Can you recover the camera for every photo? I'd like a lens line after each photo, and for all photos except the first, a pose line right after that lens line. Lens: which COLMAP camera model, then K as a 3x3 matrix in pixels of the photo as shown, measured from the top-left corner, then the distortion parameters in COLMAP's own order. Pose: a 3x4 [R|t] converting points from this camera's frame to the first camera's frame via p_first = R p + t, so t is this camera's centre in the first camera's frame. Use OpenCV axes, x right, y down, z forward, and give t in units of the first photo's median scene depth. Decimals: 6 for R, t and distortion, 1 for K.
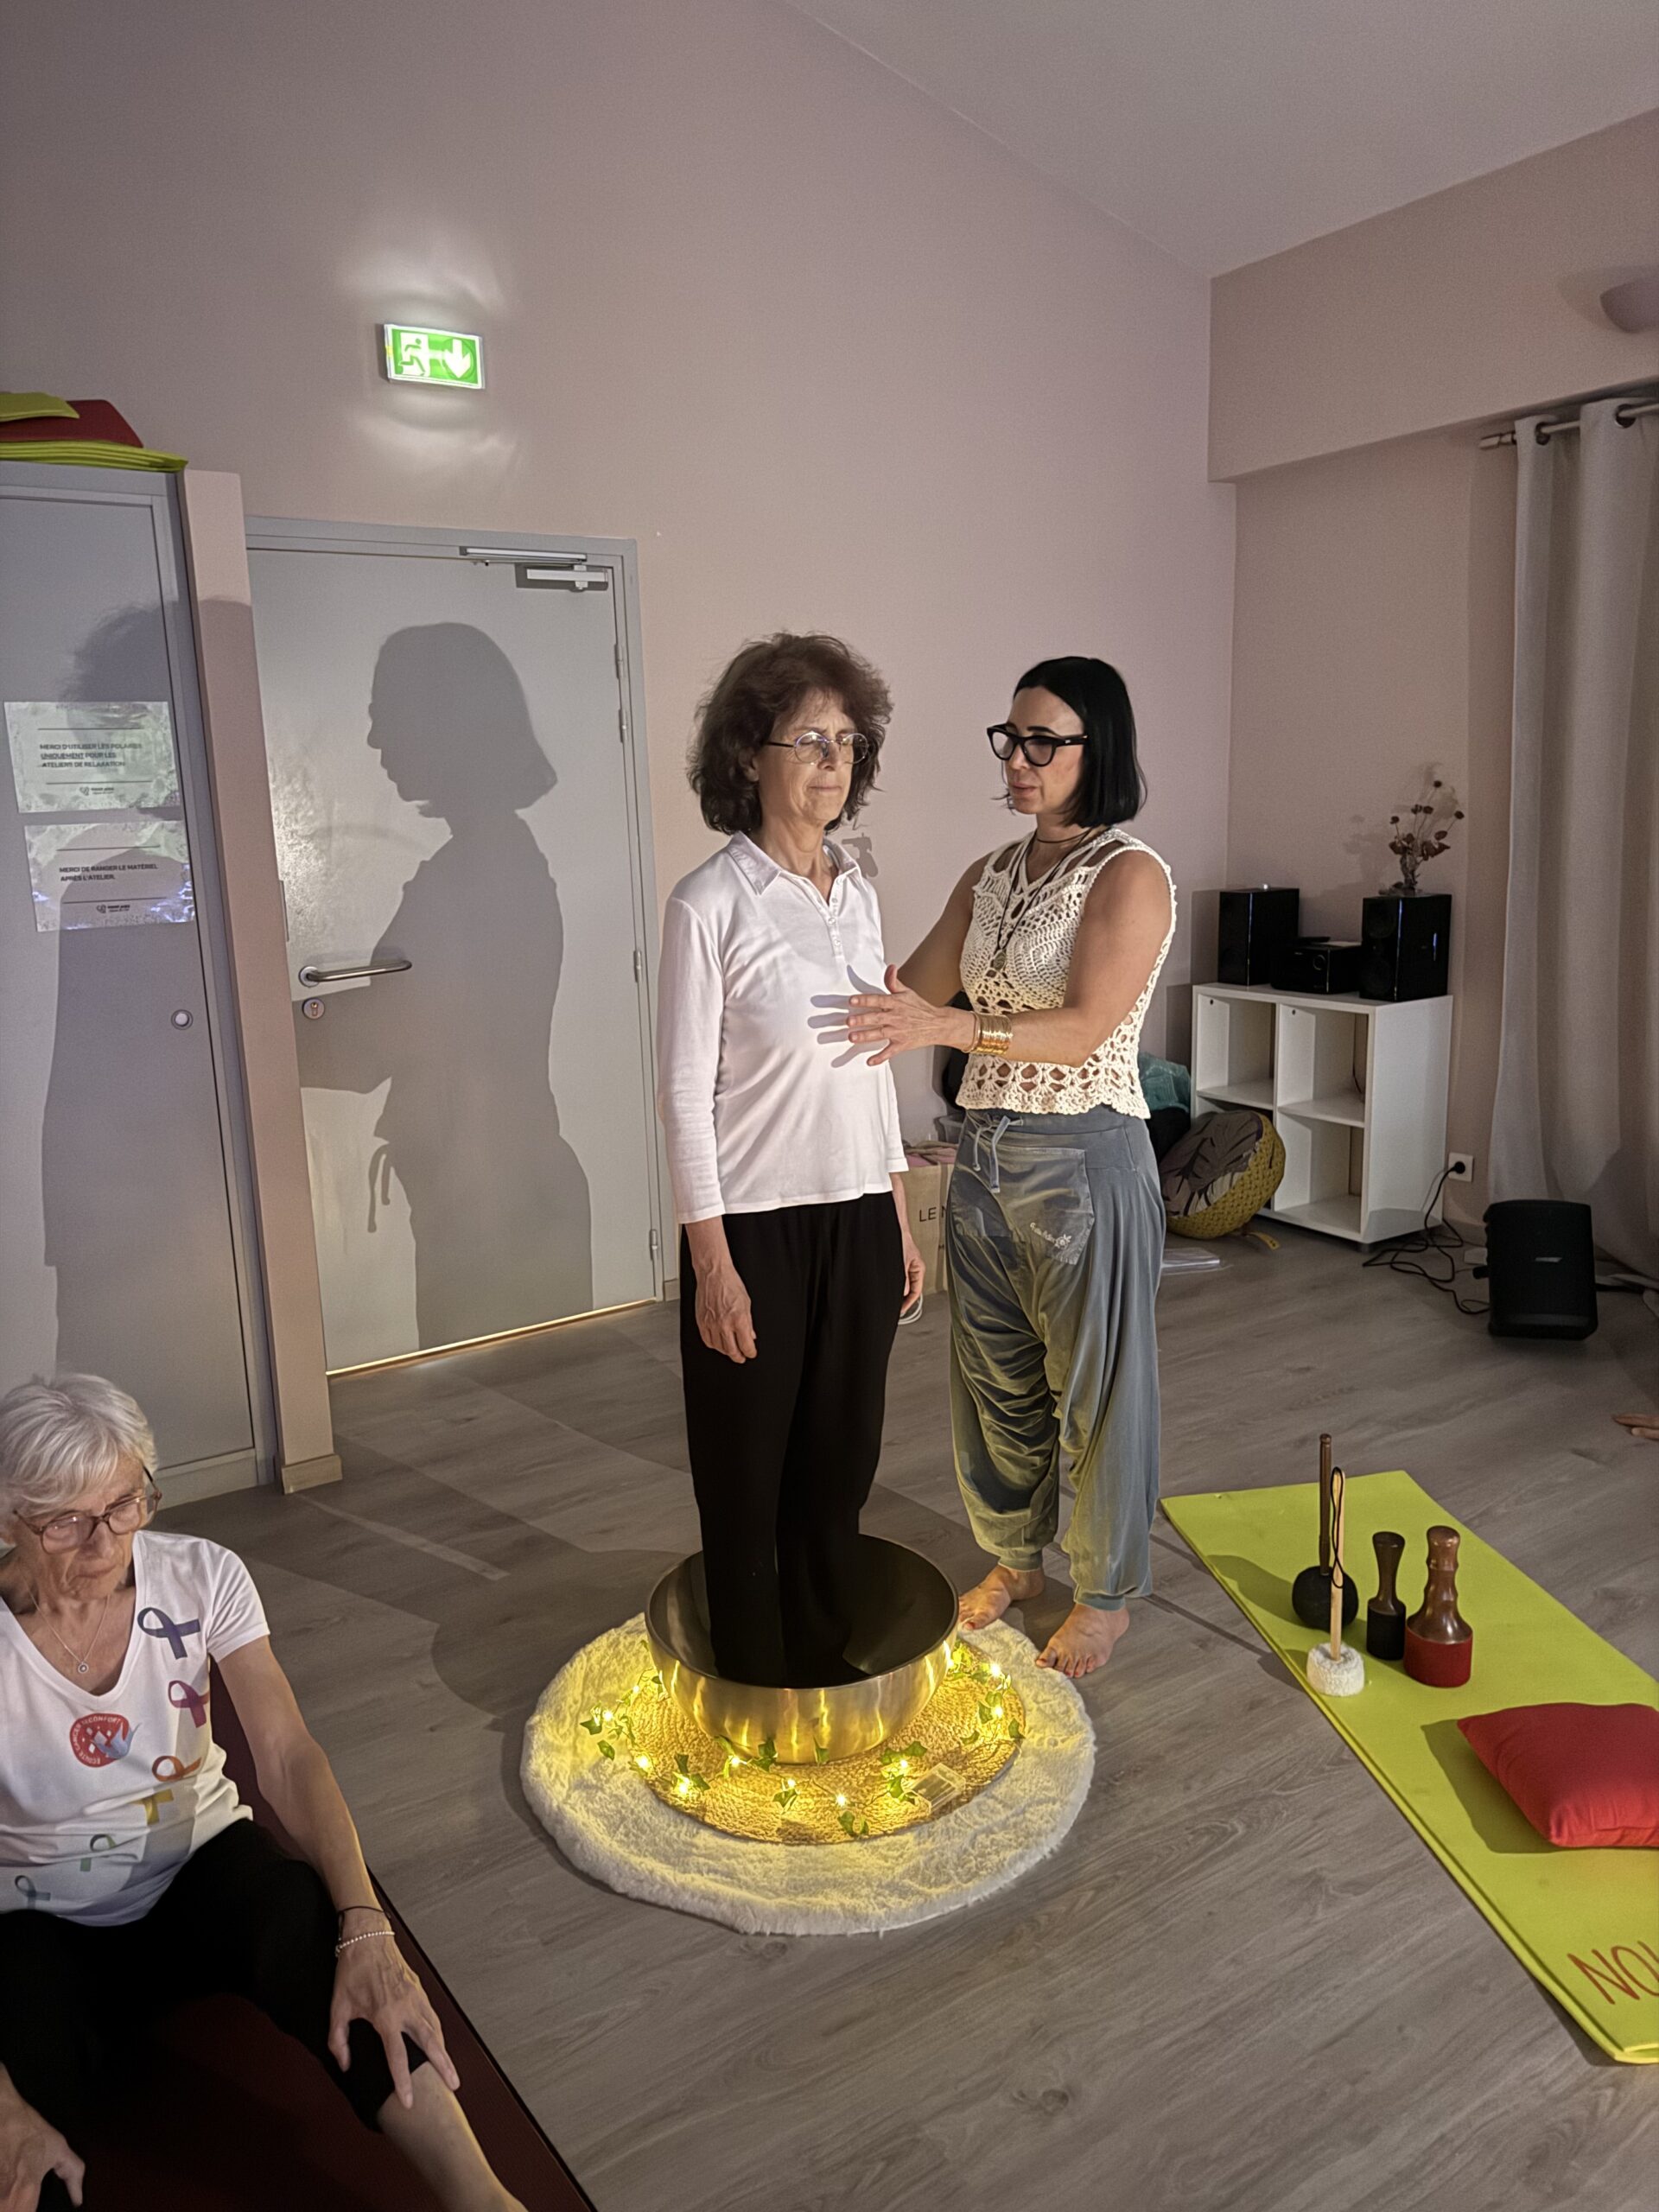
lens RADIAL K [[1690.4, 0, 808.6], [0, 1690.4, 1072.9], [0, 0, 1]] dist [0.013808, -0.050159]
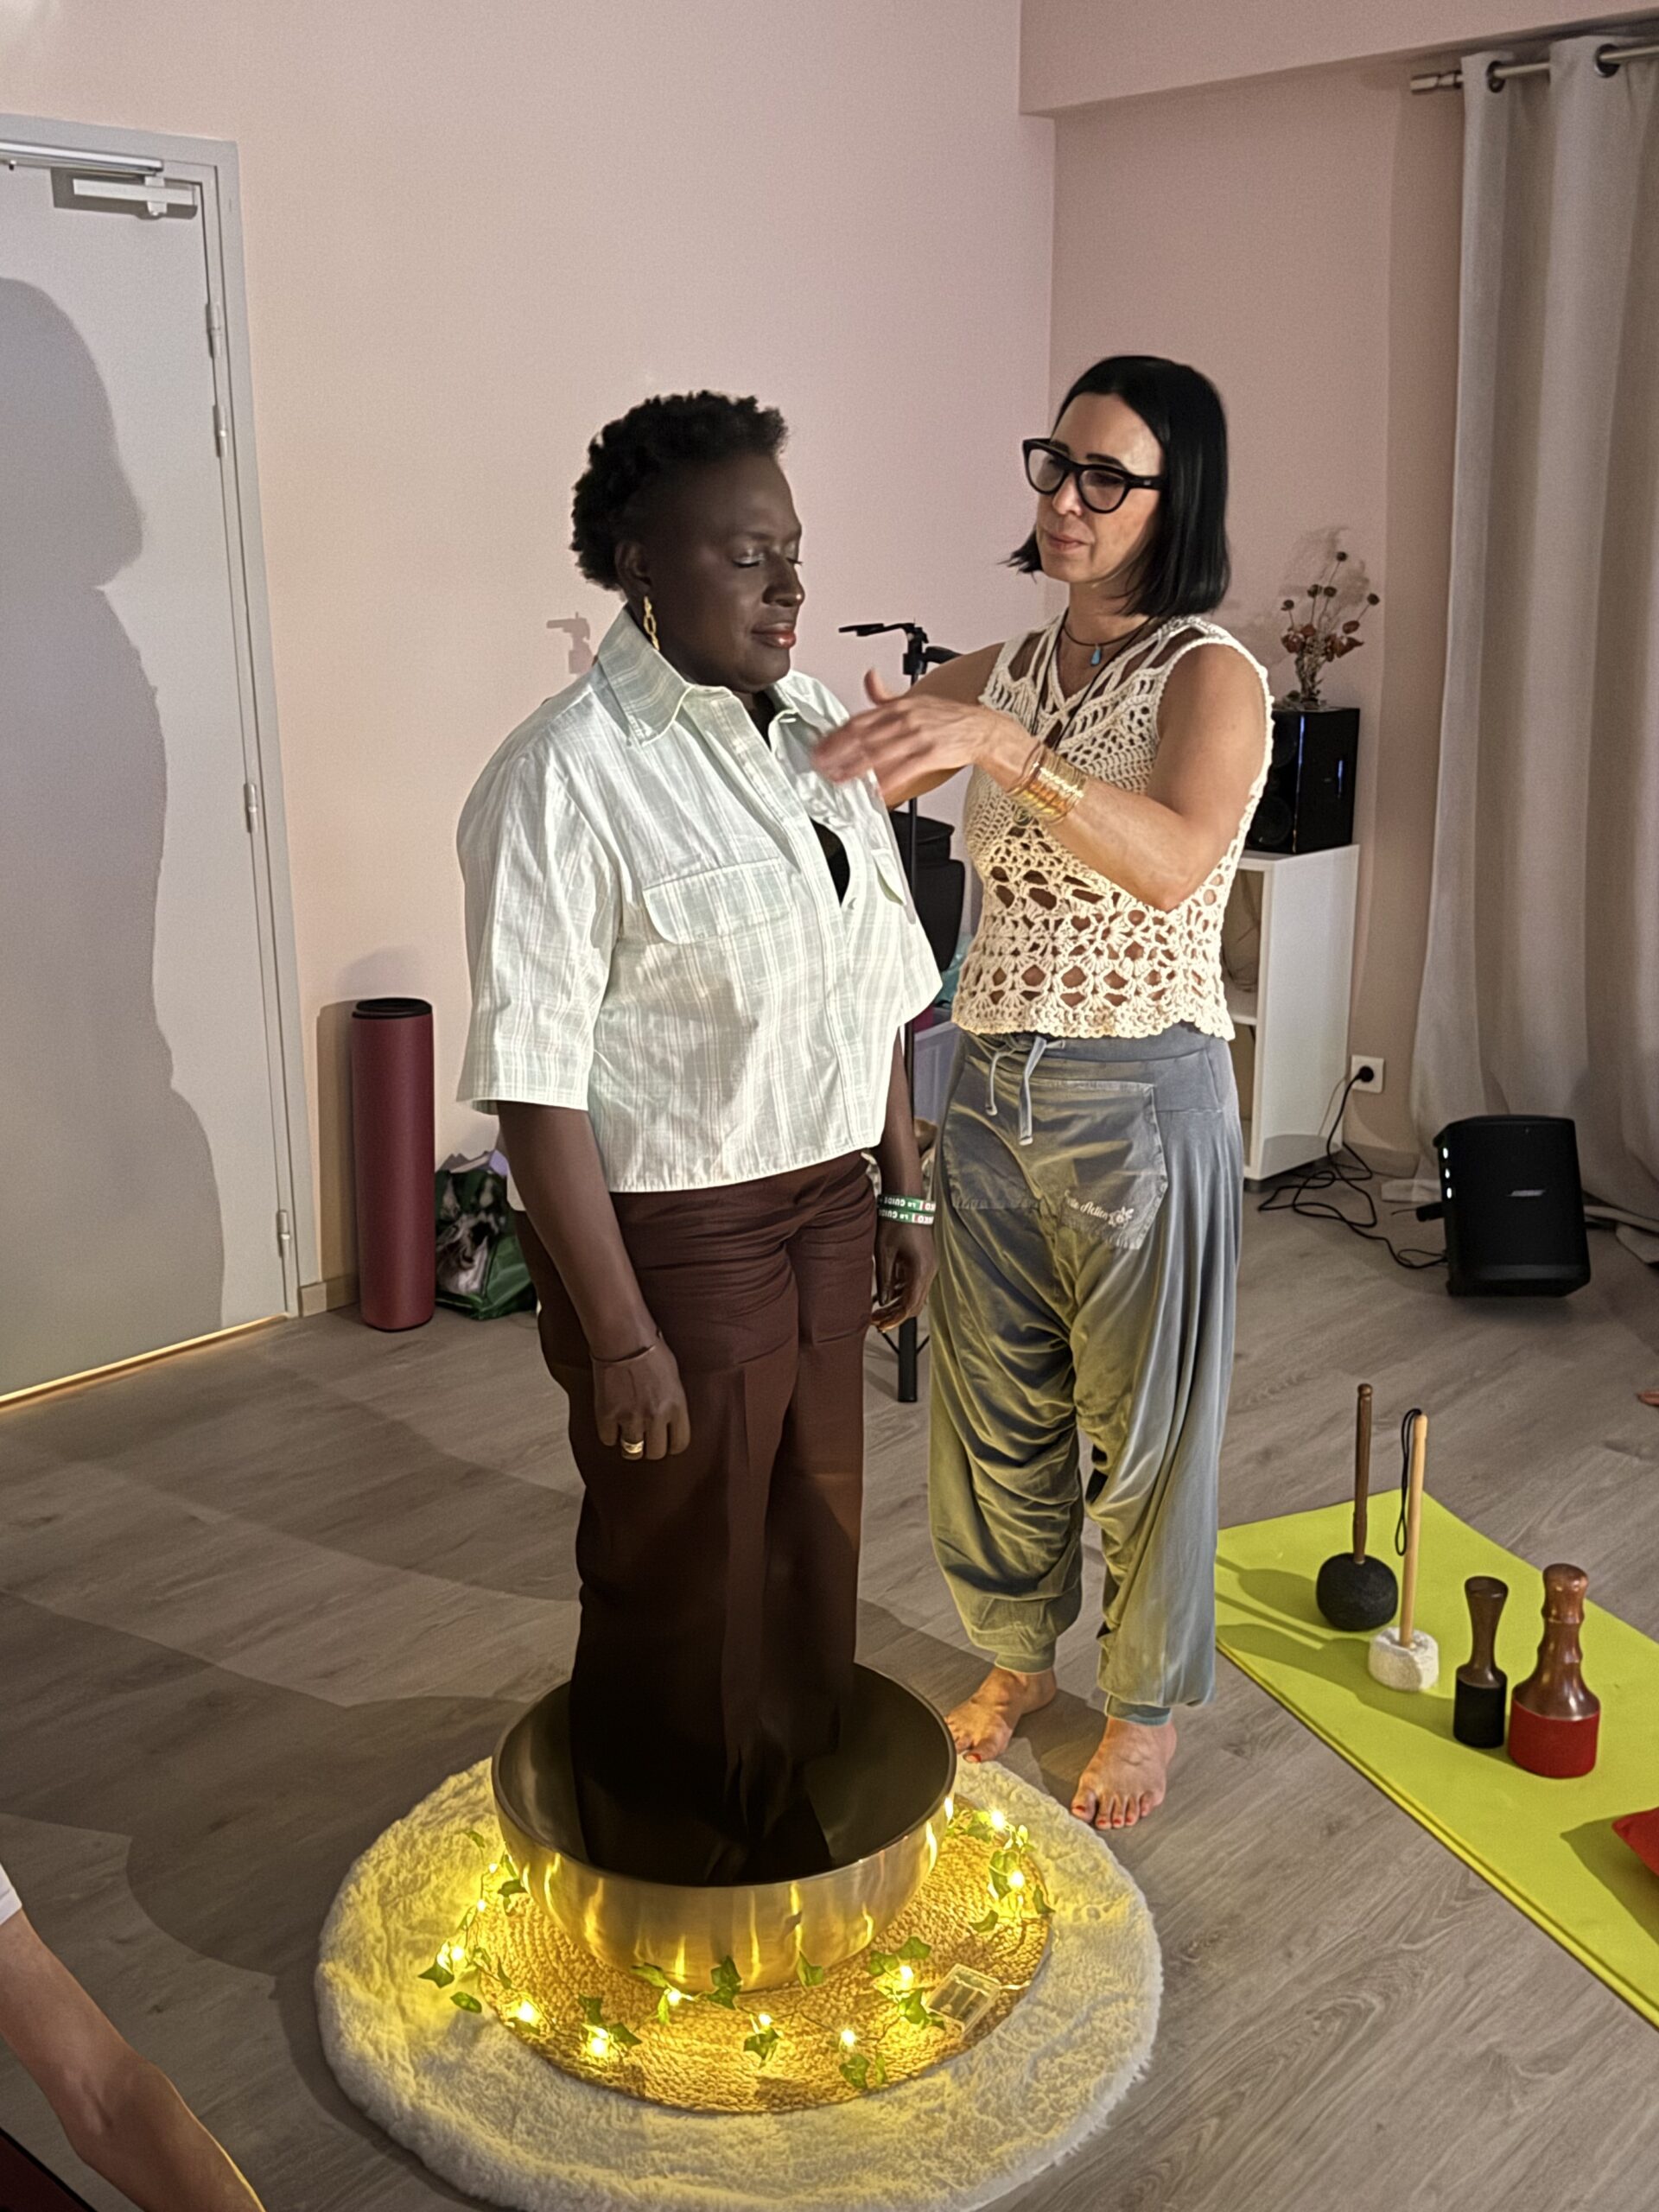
lens RADIAL K [[2320.9, 0, 773.5], [0, 2320.9, 1092.8], [0, 0, 1]] dist [0.156001, -0.388709]
pose [[0.966511, -0.035555, 0.254151, -0.231158], [0.018705, 0.997482, 0.068415, -0.020132], [-0.255943, -0.061370, 0.964742, 0.100972]]
